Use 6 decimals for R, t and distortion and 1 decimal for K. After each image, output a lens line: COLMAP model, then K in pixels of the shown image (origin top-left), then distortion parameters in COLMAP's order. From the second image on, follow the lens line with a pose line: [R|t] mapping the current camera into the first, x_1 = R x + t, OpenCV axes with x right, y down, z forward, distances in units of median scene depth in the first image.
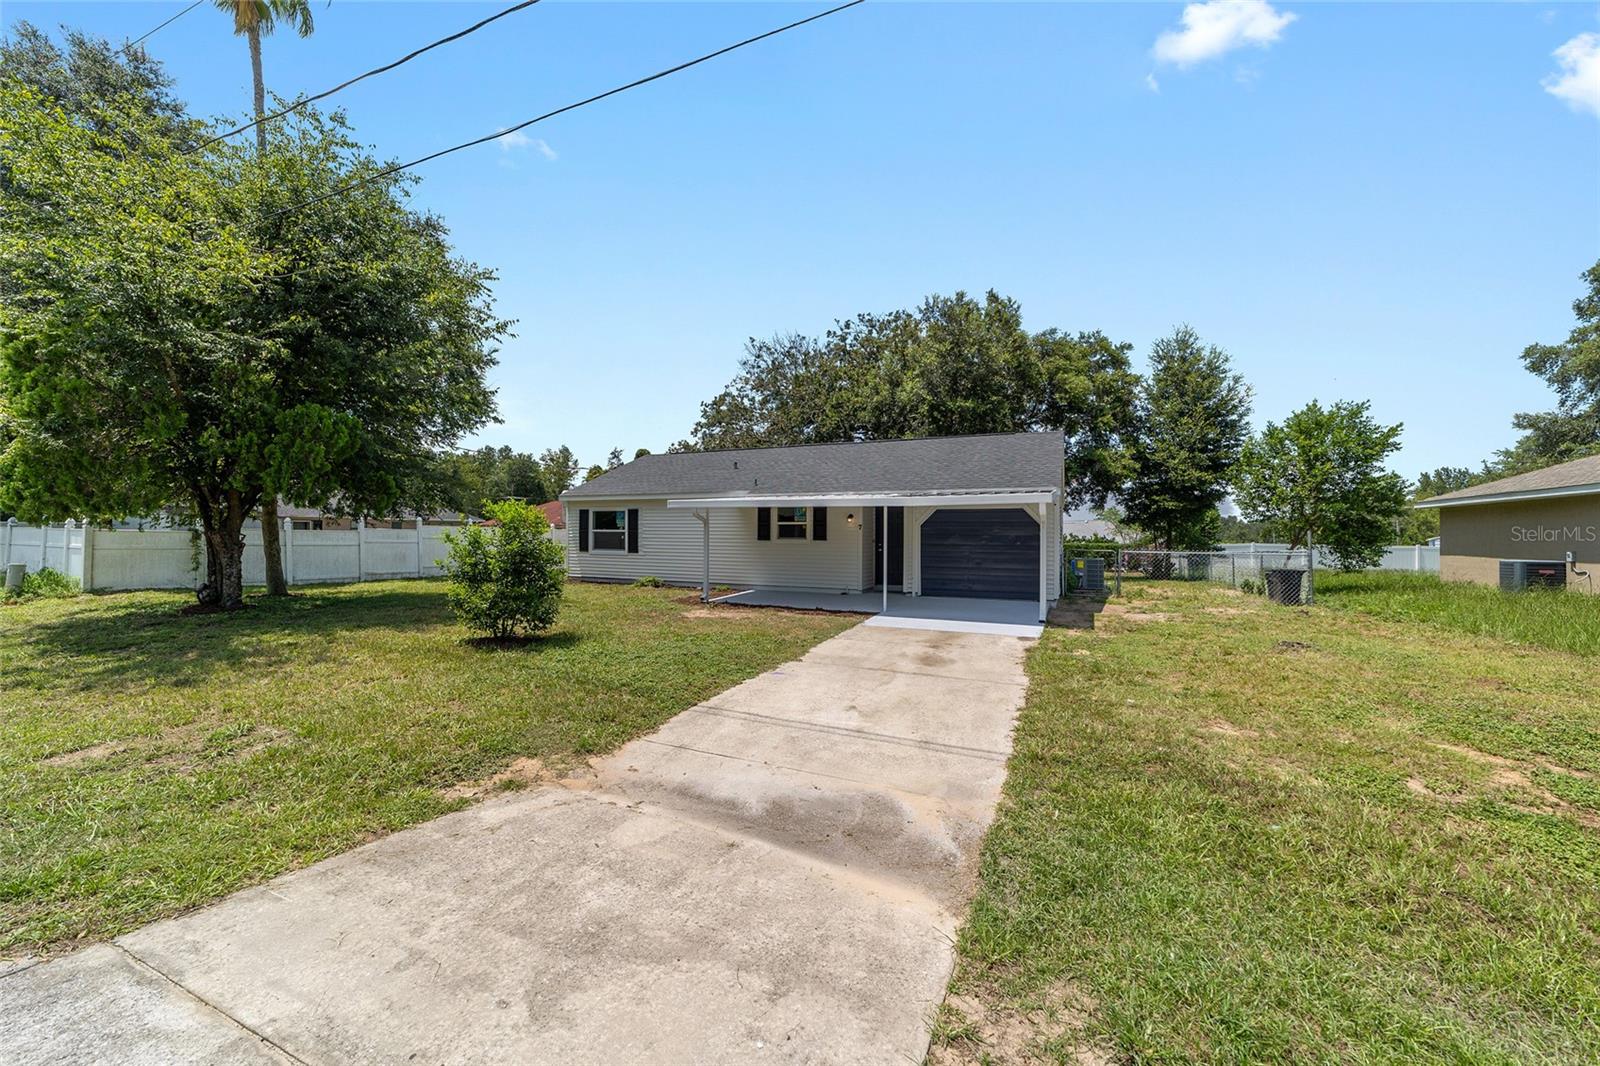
lens RADIAL K [[613.9, 0, 798.6], [0, 613.9, 532.3], [0, 0, 1]] dist [-0.015318, 0.008311]
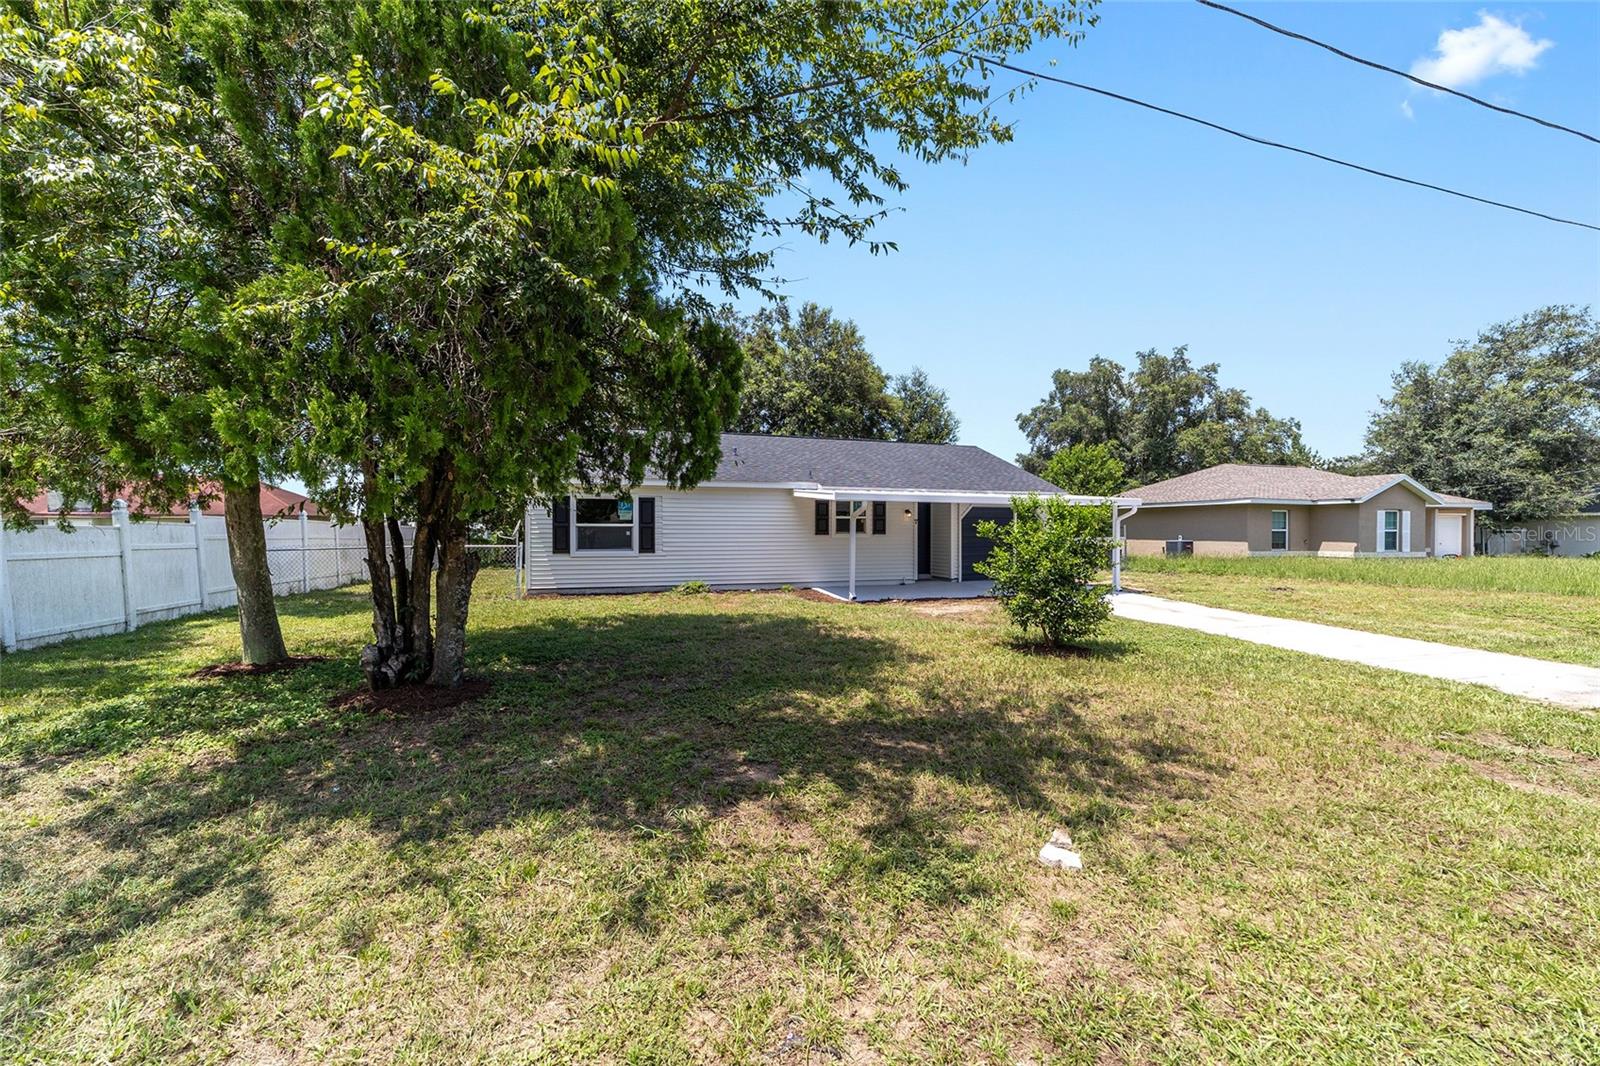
lens RADIAL K [[613.9, 0, 801.4], [0, 613.9, 531.5], [0, 0, 1]] dist [-0.015318, 0.008311]
pose [[0.741061, -0.008771, 0.671380, -0.645457], [0.001122, 0.999929, 0.011825, -0.003278], [-0.671436, -0.008010, 0.741019, 0.277261]]
